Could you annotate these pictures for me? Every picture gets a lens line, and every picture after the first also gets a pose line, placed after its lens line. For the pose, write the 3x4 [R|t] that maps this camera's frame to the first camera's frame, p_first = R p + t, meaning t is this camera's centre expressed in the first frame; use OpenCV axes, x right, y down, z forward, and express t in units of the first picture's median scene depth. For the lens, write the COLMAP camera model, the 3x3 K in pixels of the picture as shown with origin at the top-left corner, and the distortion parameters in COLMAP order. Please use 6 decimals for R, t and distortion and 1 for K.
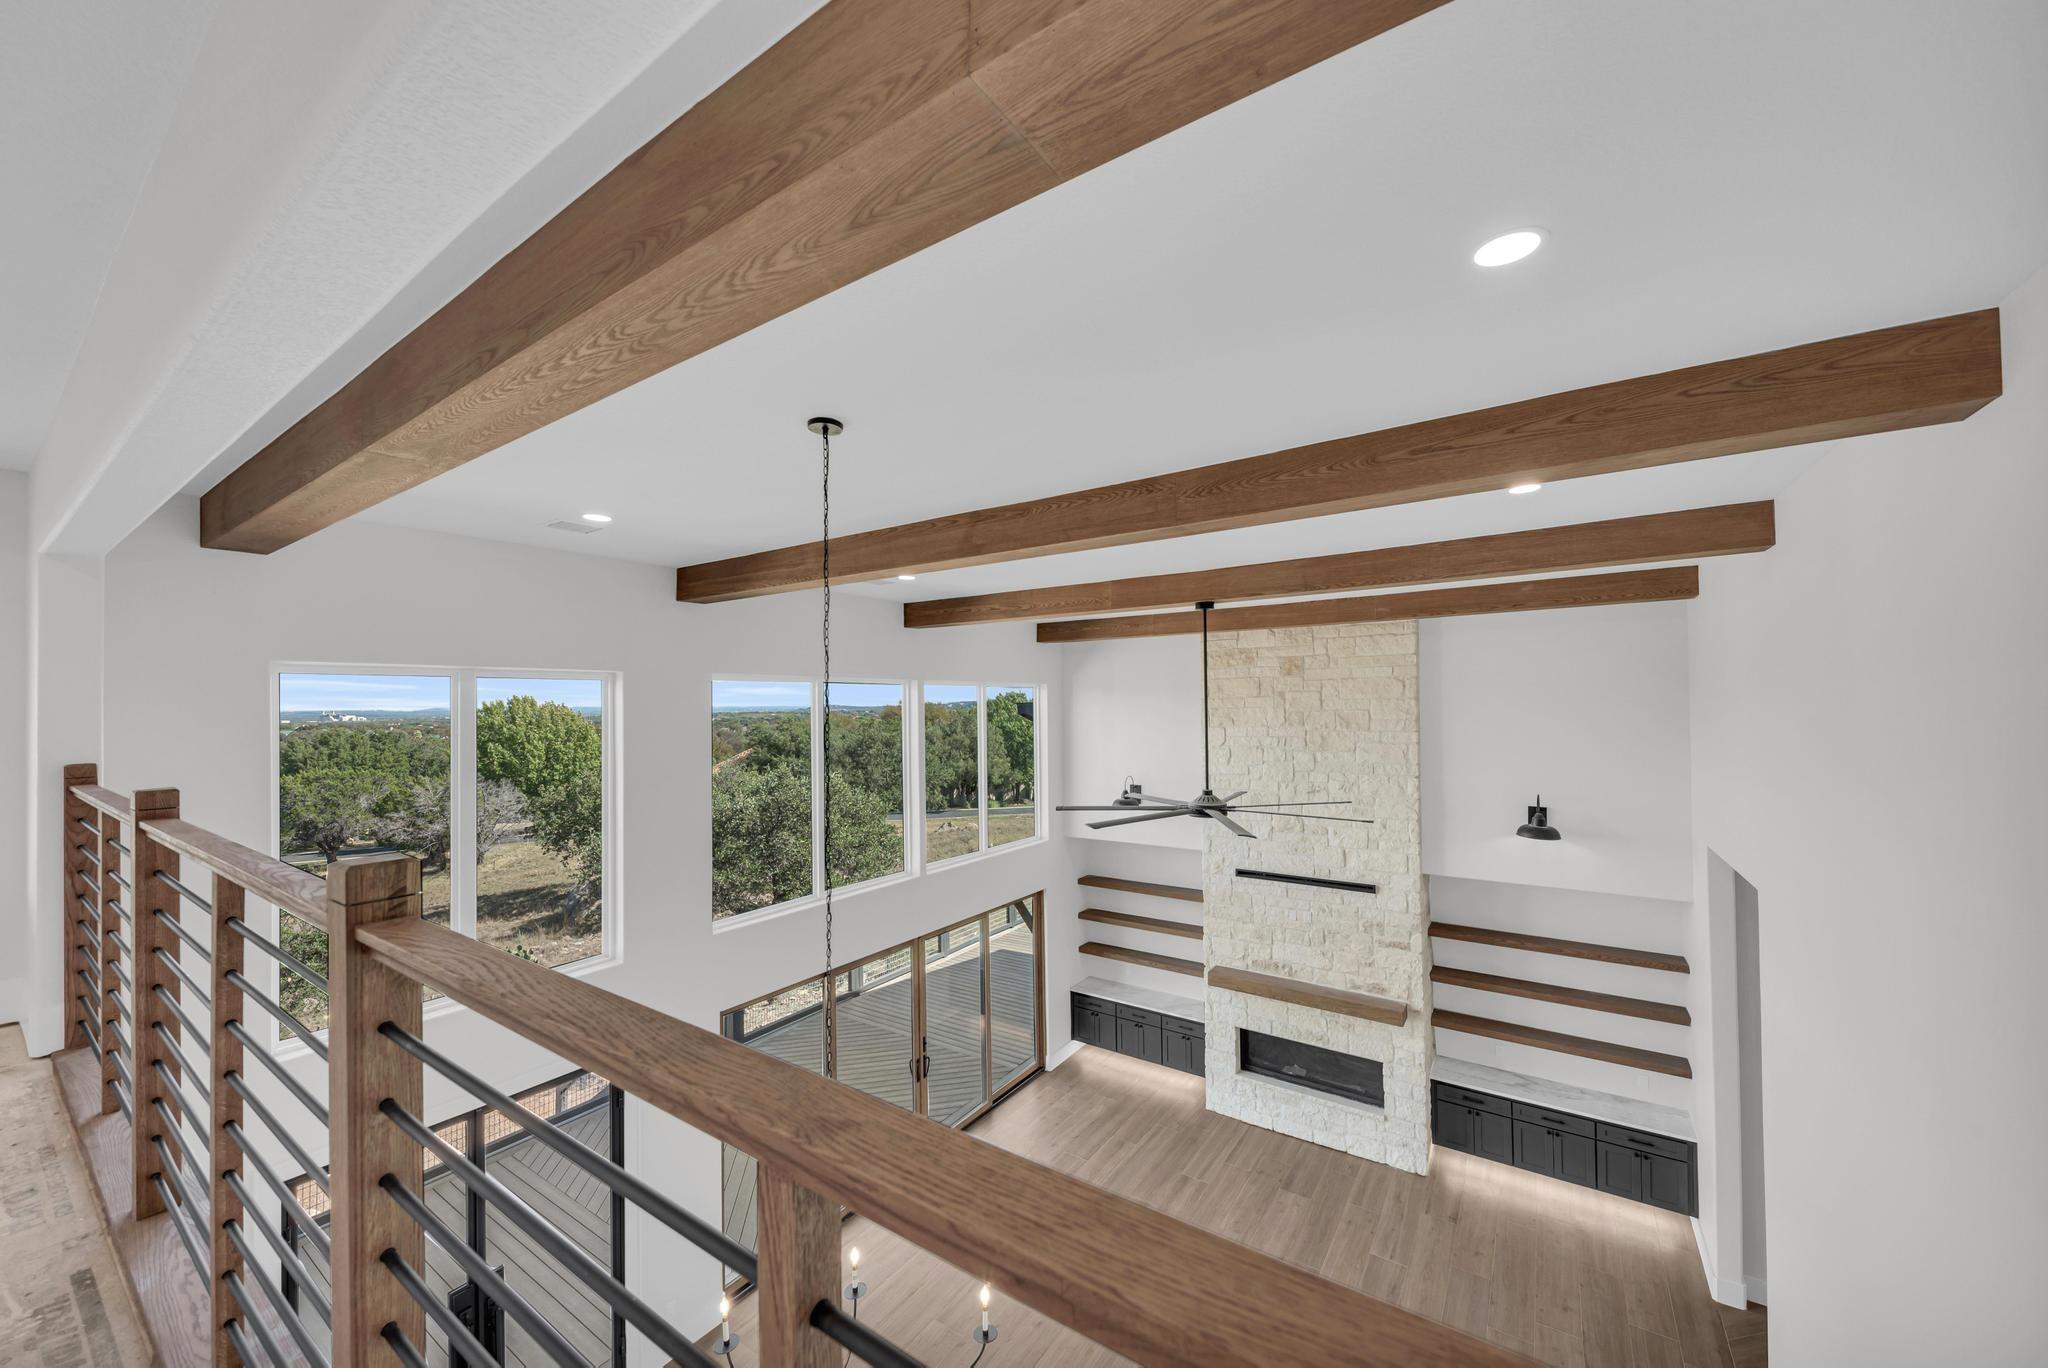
lens RADIAL K [[756.4, 0, 1029.5], [0, 756.4, 693.9], [0, 0, 1]] dist [-0.001778, -0.001741]
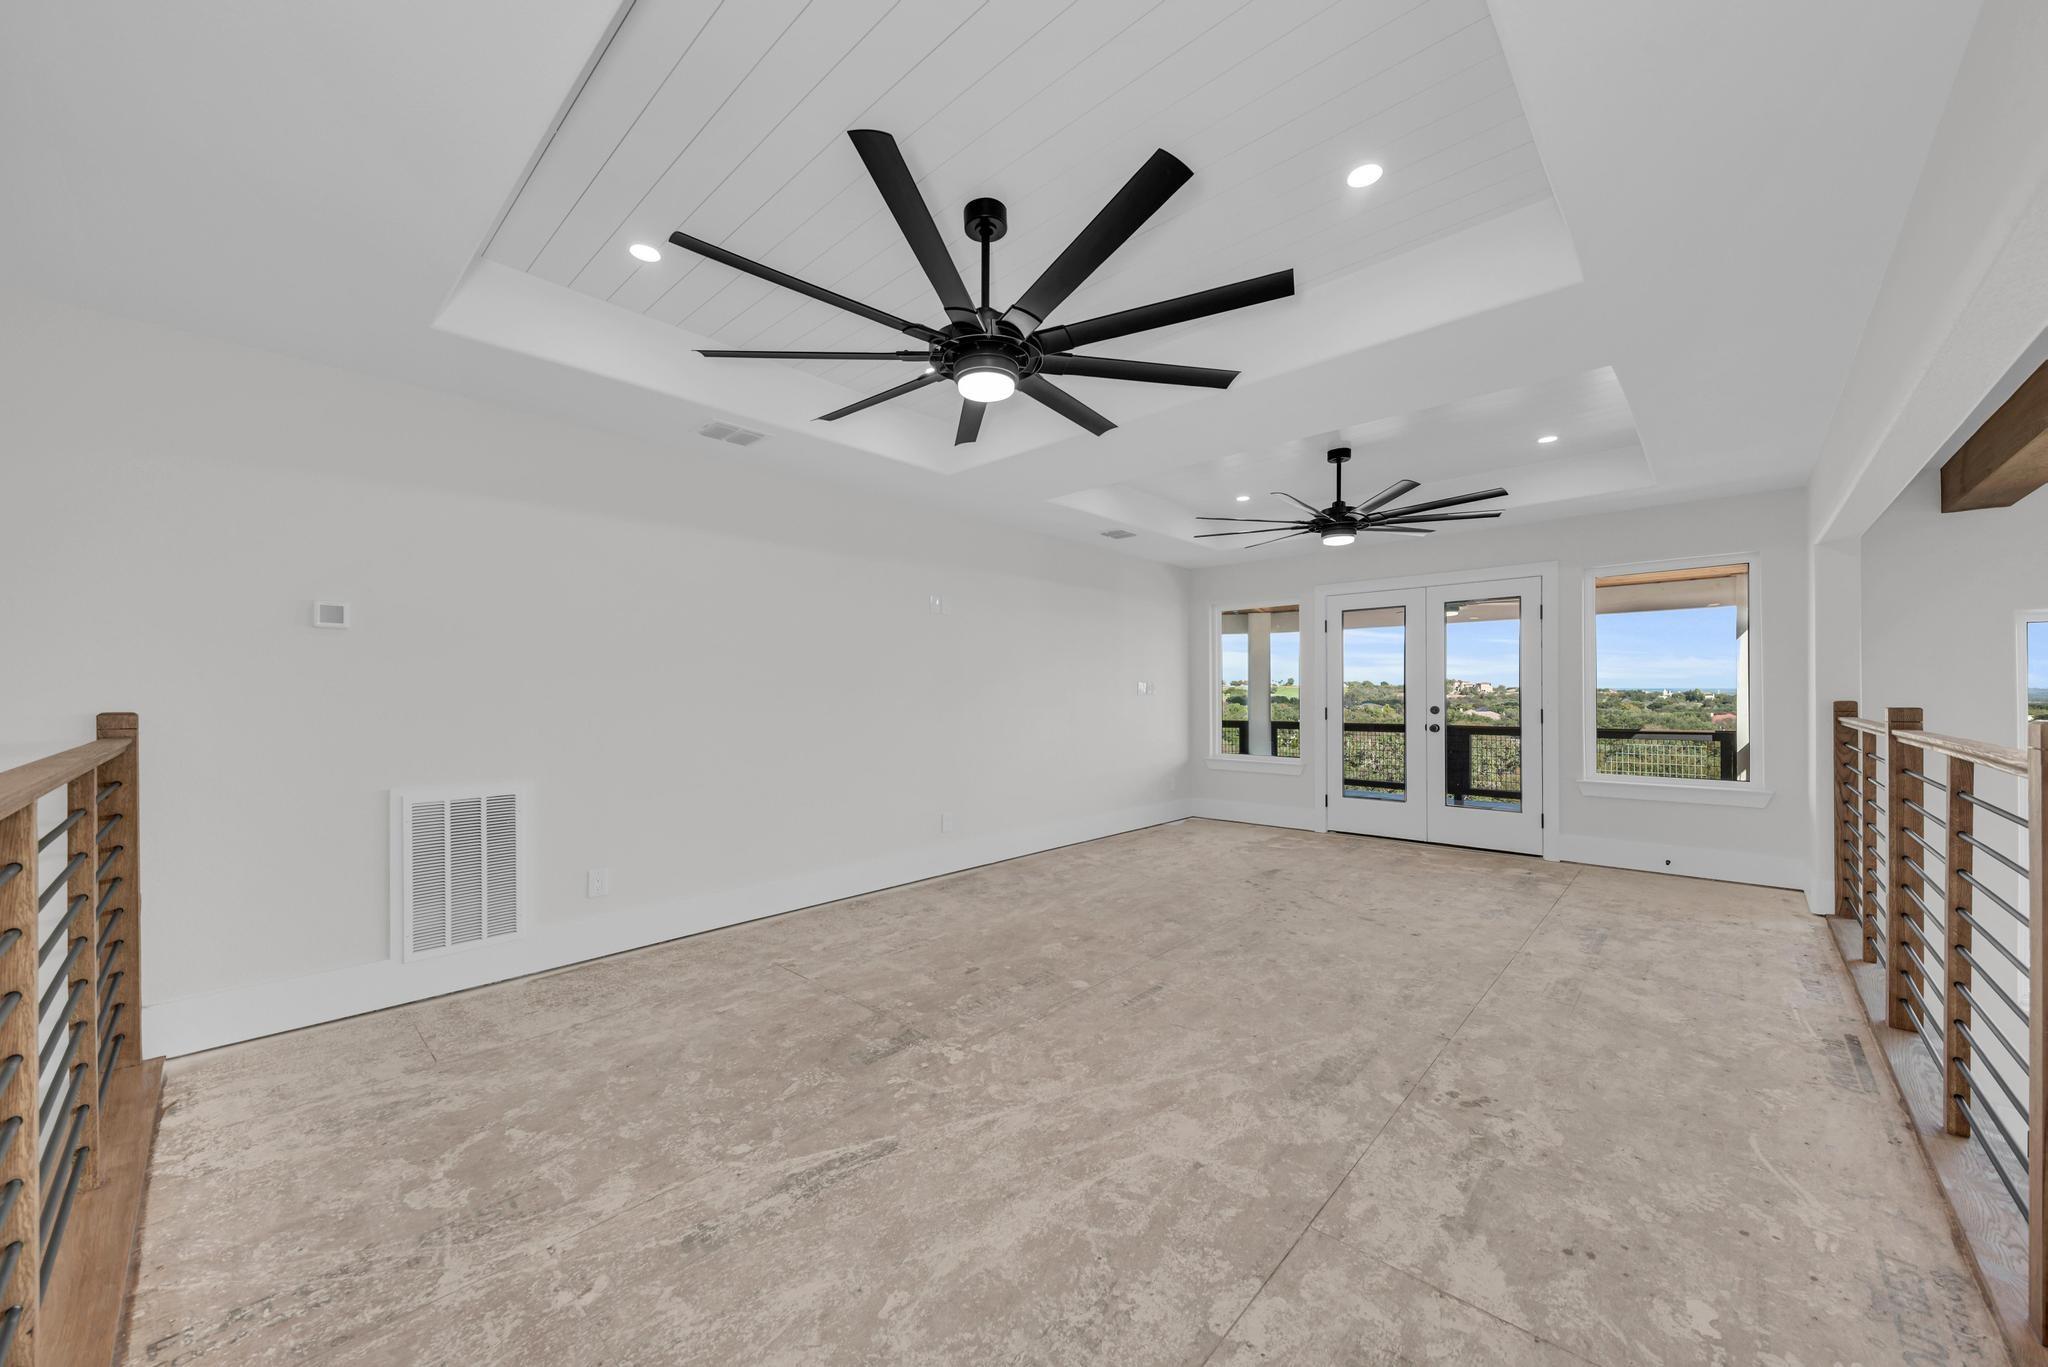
lens RADIAL K [[756.4, 0, 1029.5], [0, 756.4, 693.4], [0, 0, 1]] dist [-0.001778, -0.001741]
pose [[-0.148270, 0.010843, -0.988887, 0.300138], [0.019610, 0.999776, 0.008022, 0.054095], [0.988752, -0.018202, -0.148449, -0.259641]]
